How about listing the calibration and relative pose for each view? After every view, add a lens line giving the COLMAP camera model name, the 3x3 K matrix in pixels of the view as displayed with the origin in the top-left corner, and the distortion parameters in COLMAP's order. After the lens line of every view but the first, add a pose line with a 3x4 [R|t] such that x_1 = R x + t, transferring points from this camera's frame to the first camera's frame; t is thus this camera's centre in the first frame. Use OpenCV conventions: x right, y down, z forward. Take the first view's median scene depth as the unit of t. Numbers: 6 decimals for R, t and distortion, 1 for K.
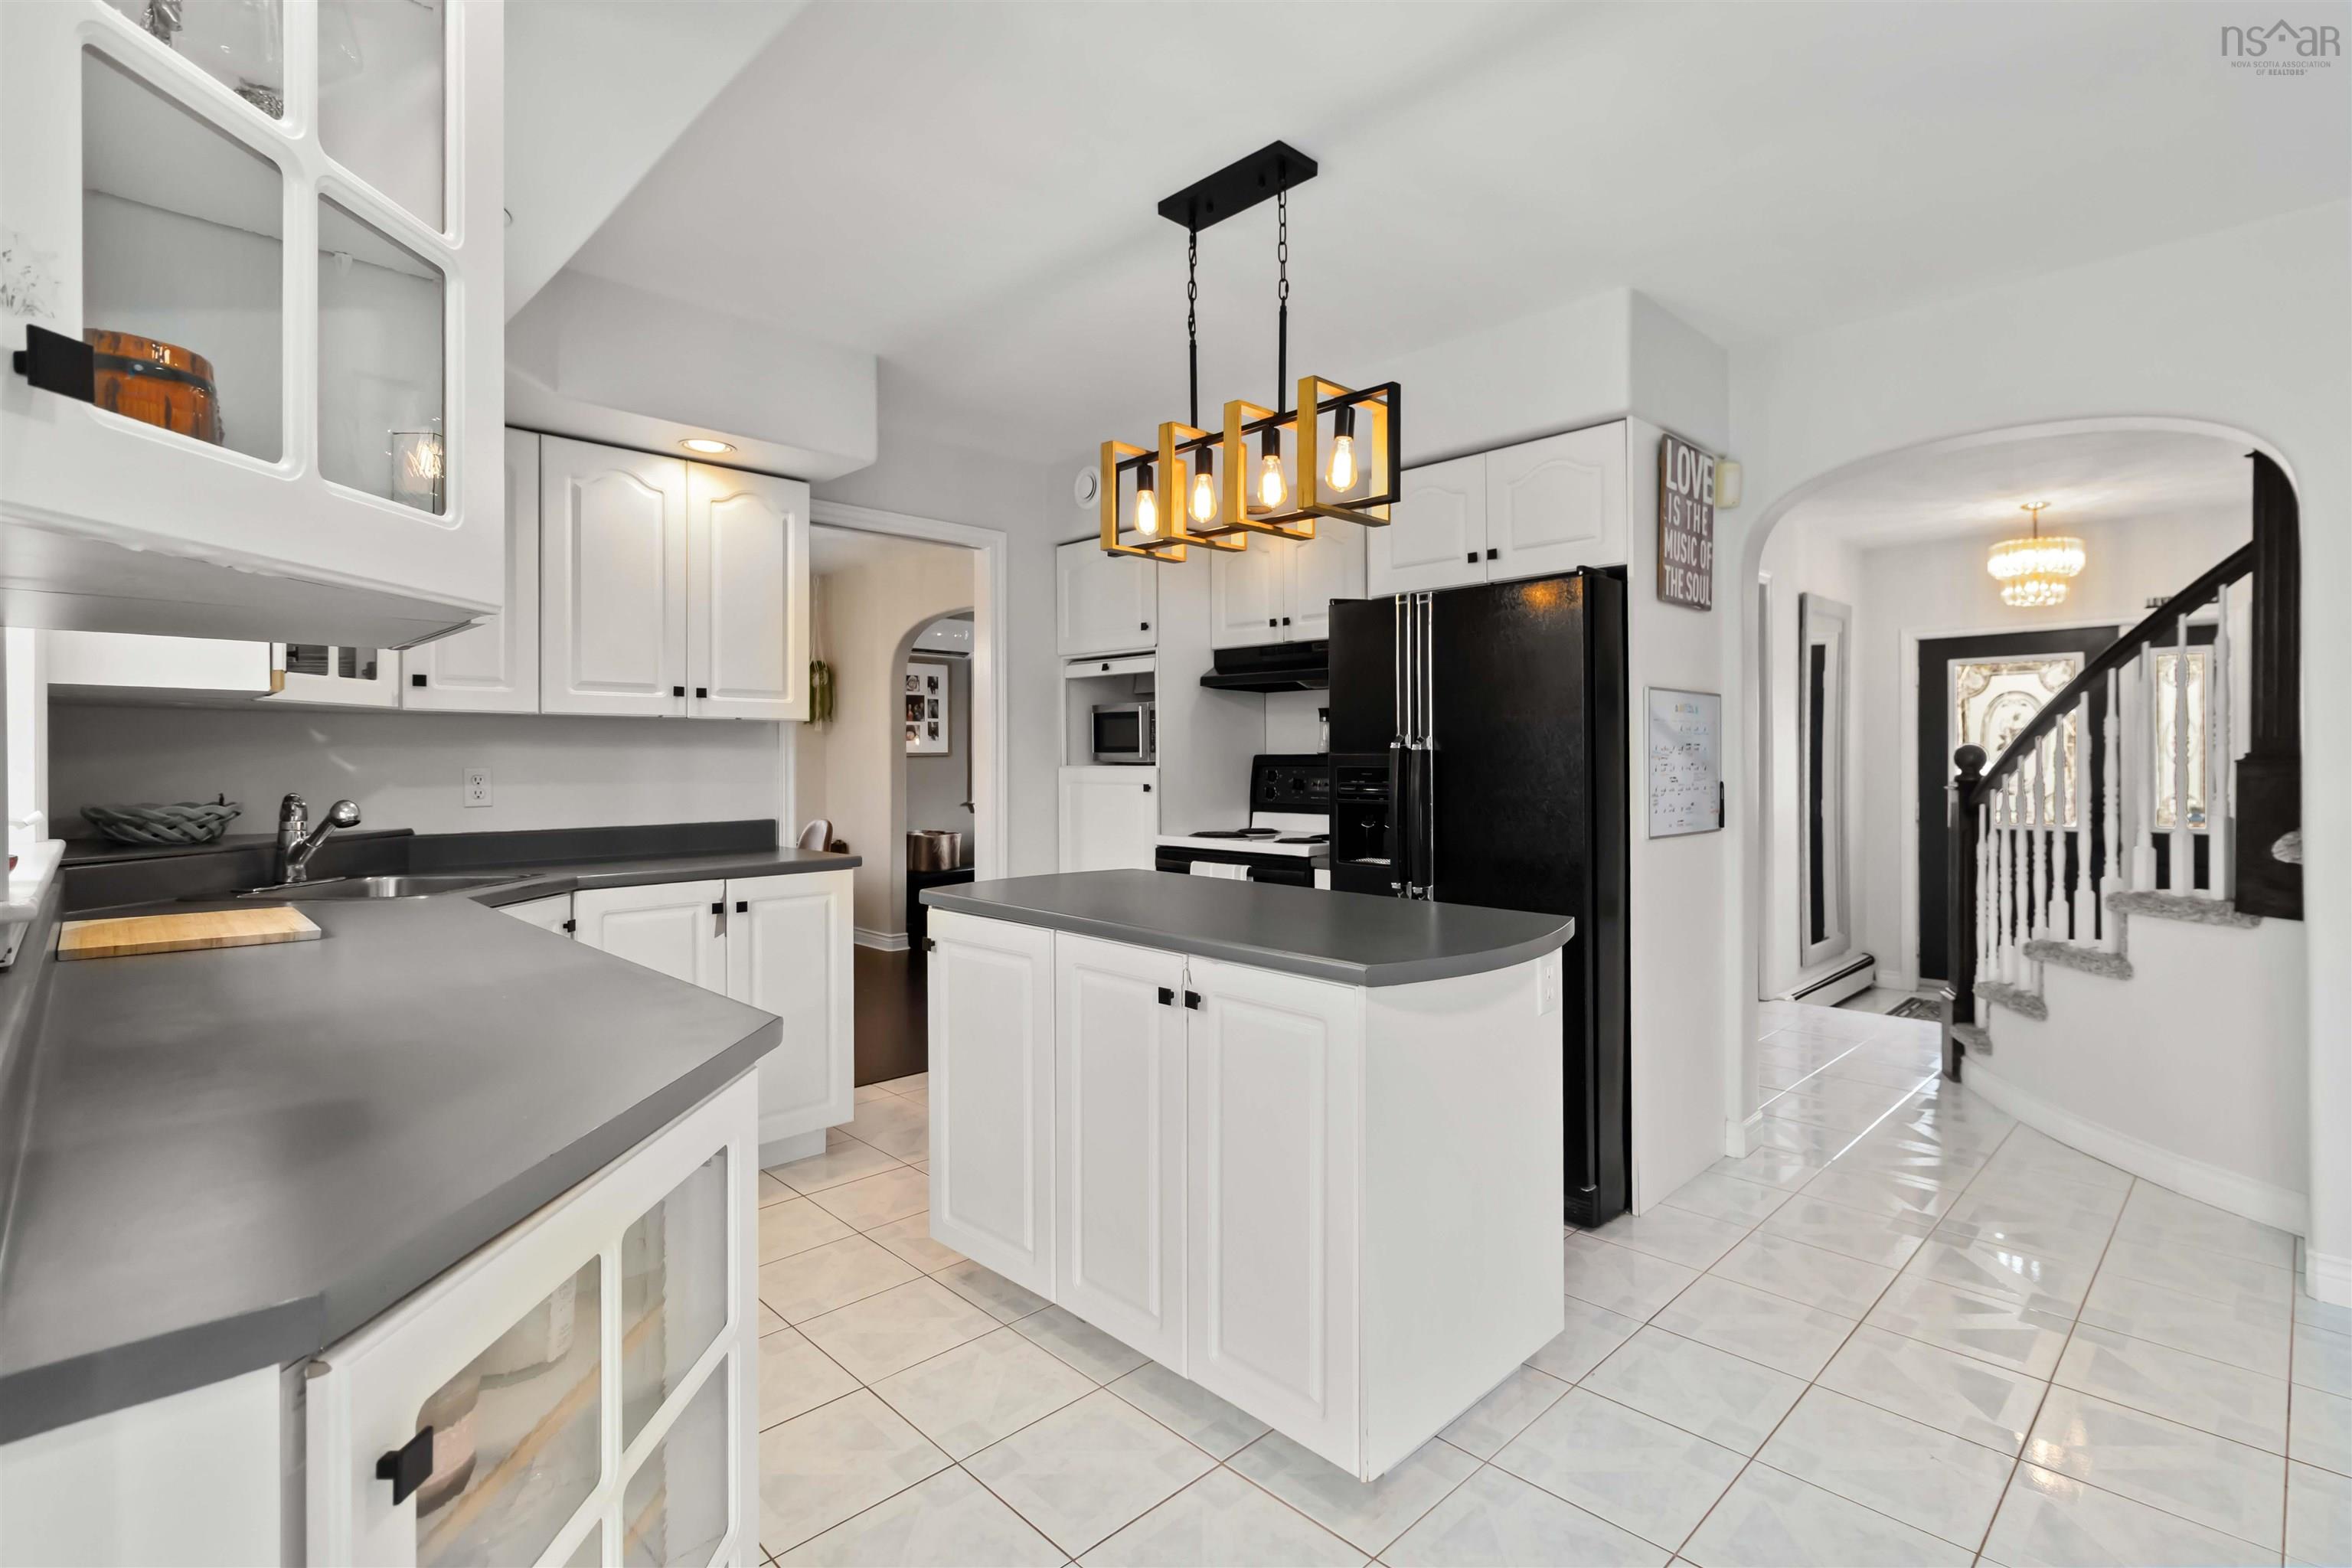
lens RADIAL K [[1110.0, 0, 1202.8], [0, 1110.0, 758.2], [0, 0, 1]] dist [0.012741, 0.000773]
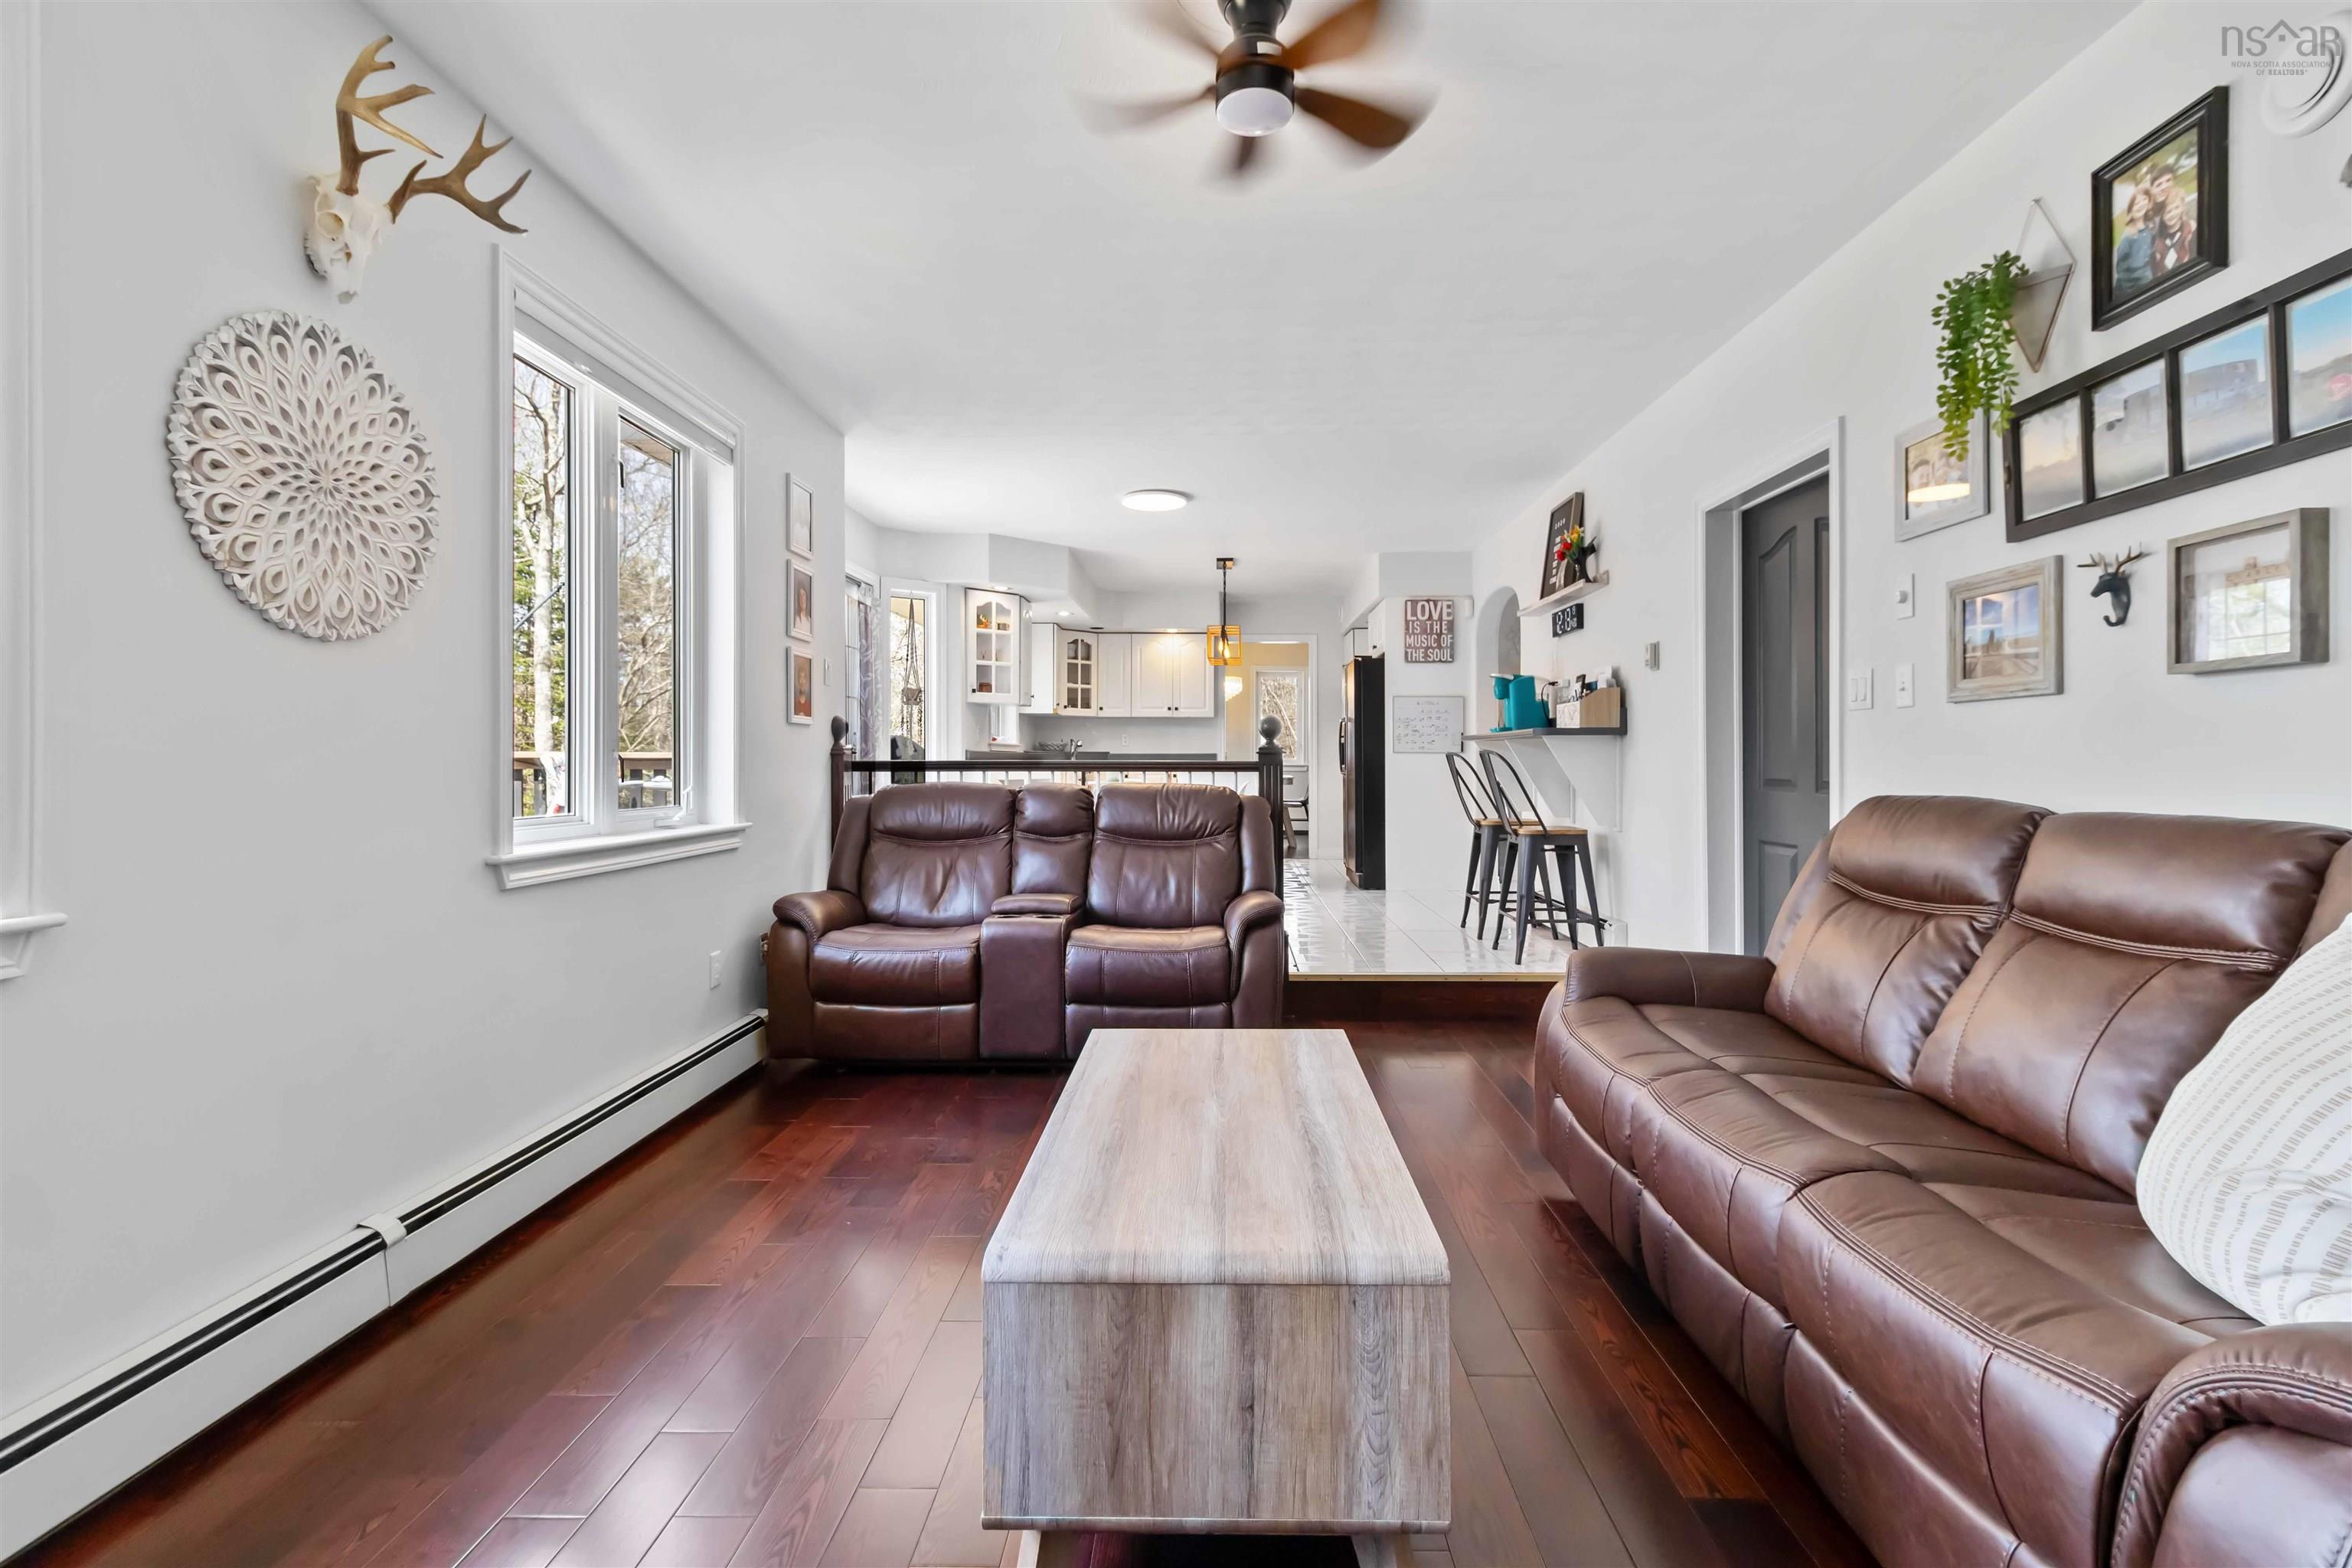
lens RADIAL K [[1089.1, 0, 1202.2], [0, 1089.1, 770.2], [0, 0, 1]] dist [0.003488, -0.000188]
pose [[0.698400, 0.009114, -0.715650, 1.762333], [-0.001854, 0.999939, 0.010926, 0.078233], [0.715706, -0.006304, 0.698374, -1.057354]]
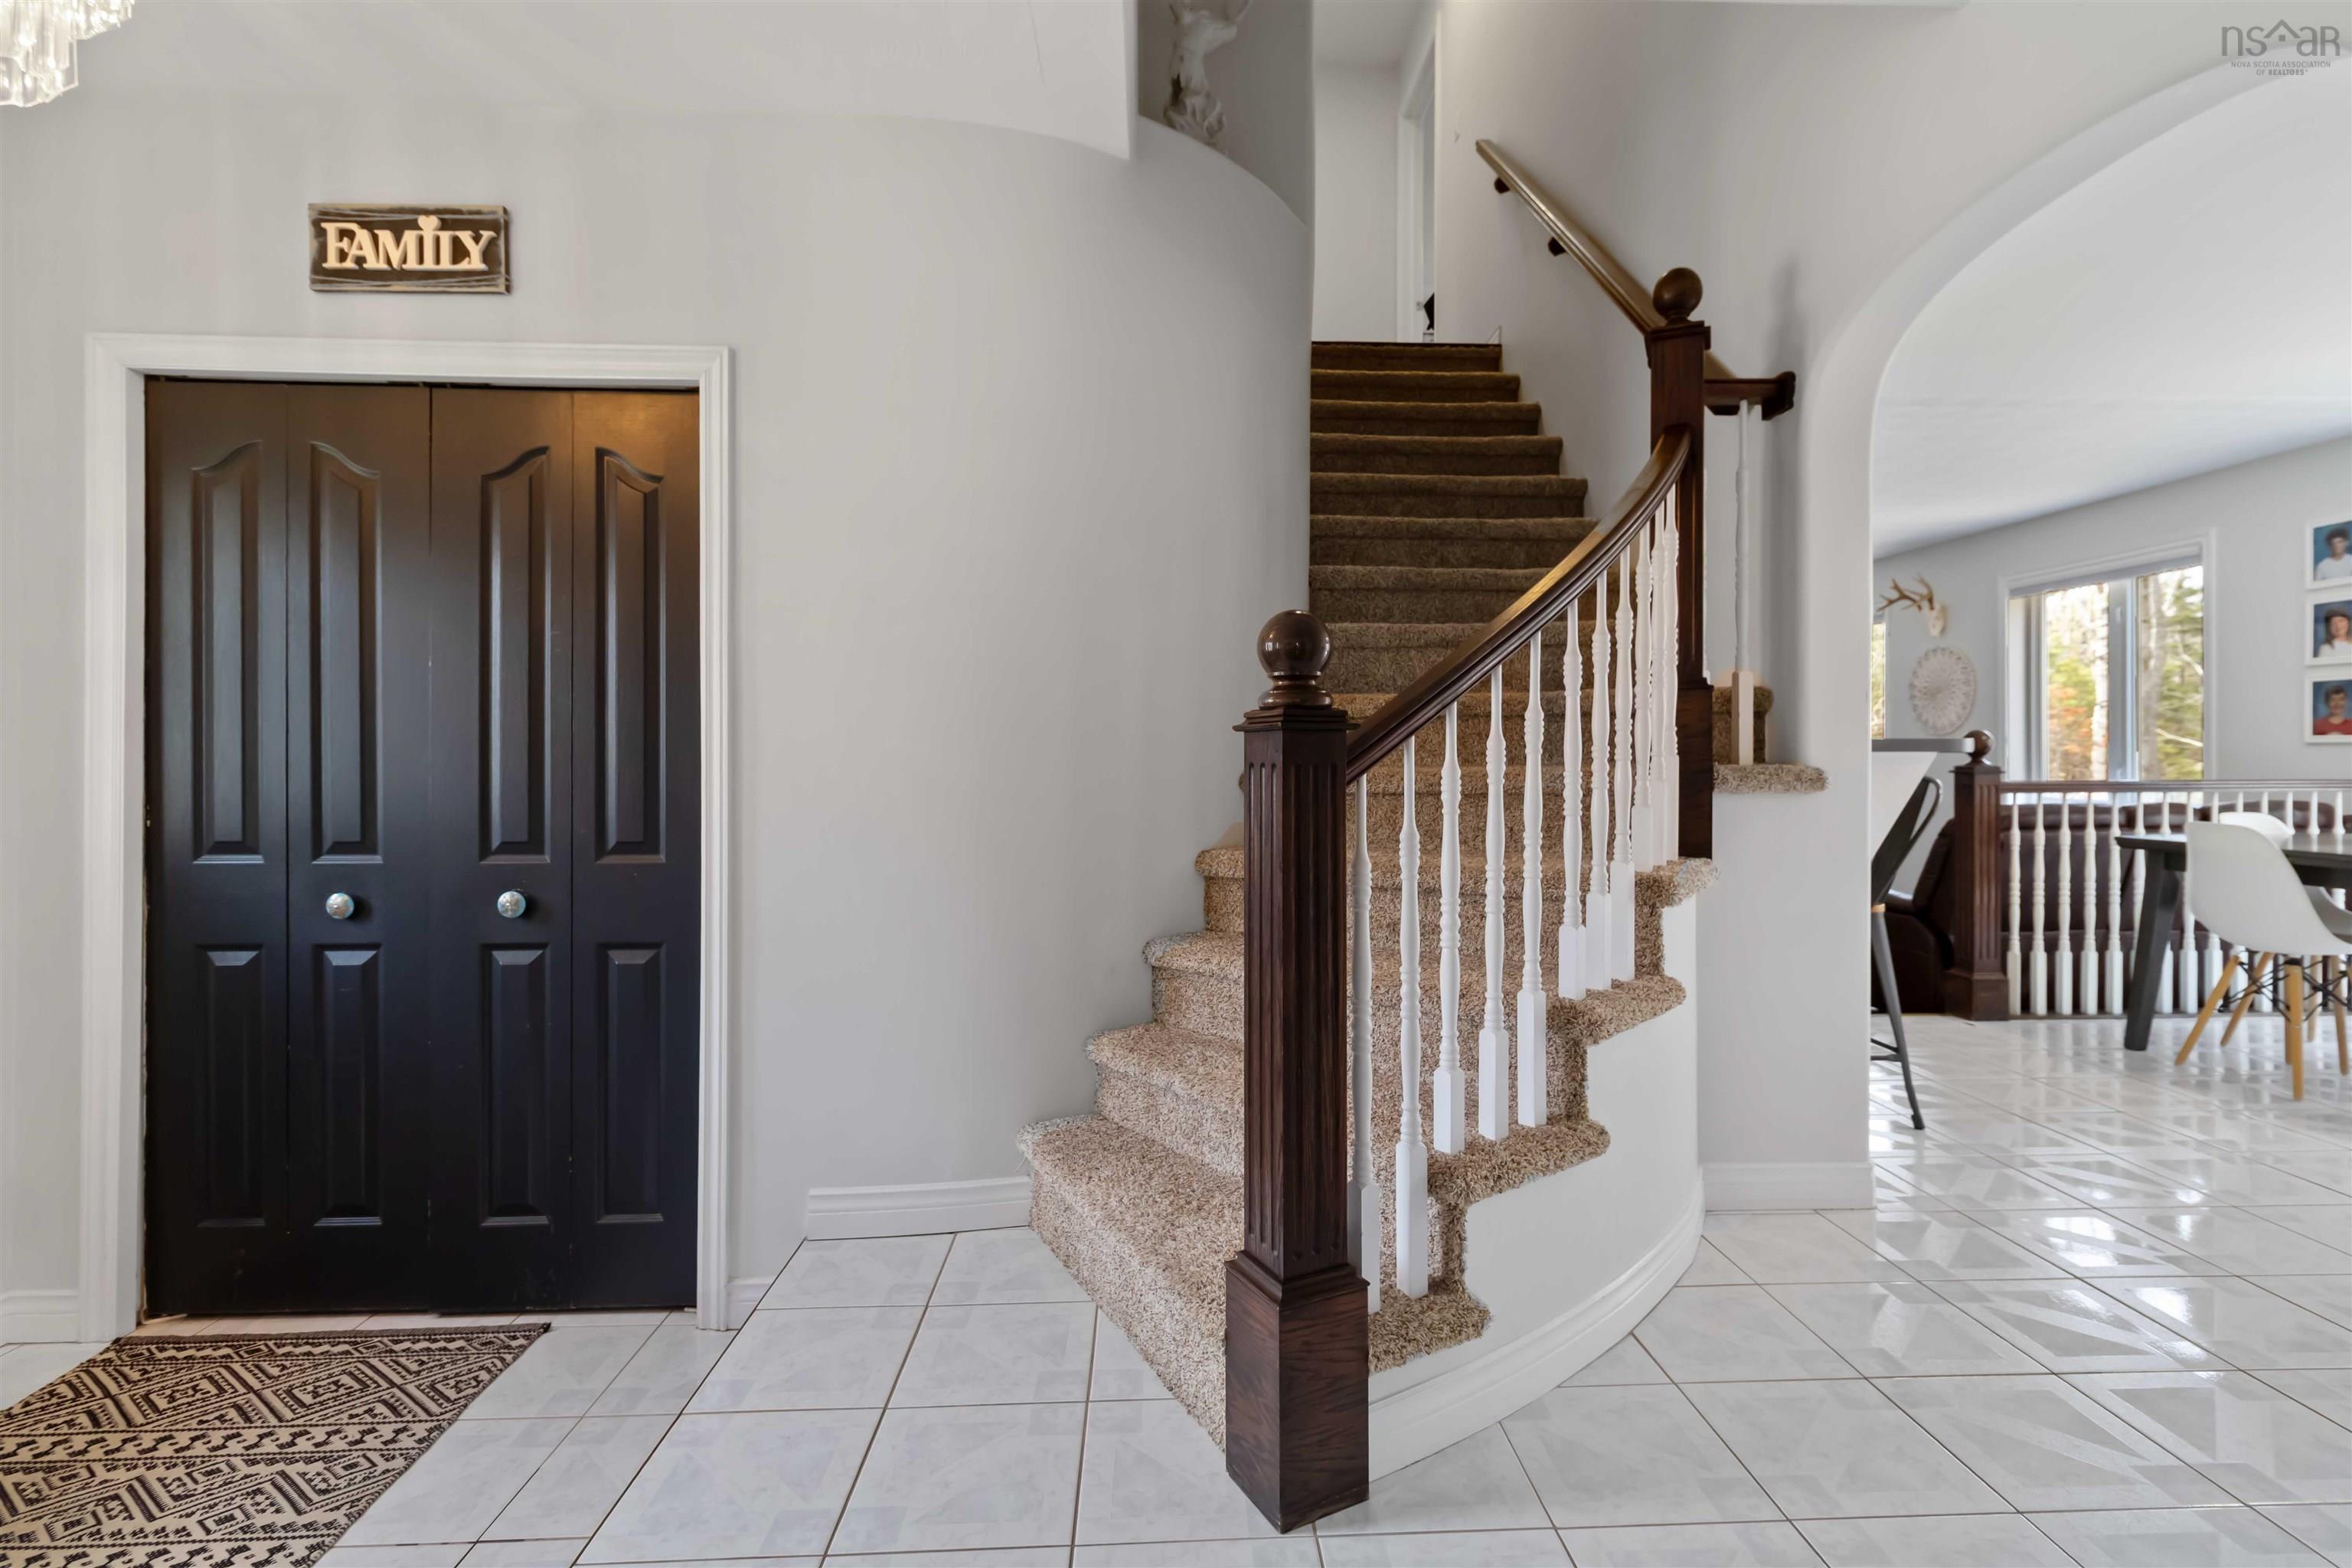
lens RADIAL K [[1110.0, 0, 1202.8], [0, 1110.0, 758.2], [0, 0, 1]] dist [0.012741, 0.000773]
pose [[-0.744395, 0.005340, 0.667718, 0.572447], [0.005947, 0.999981, -0.001367, 0.050783], [-0.667713, 0.002953, -0.744413, 1.653776]]
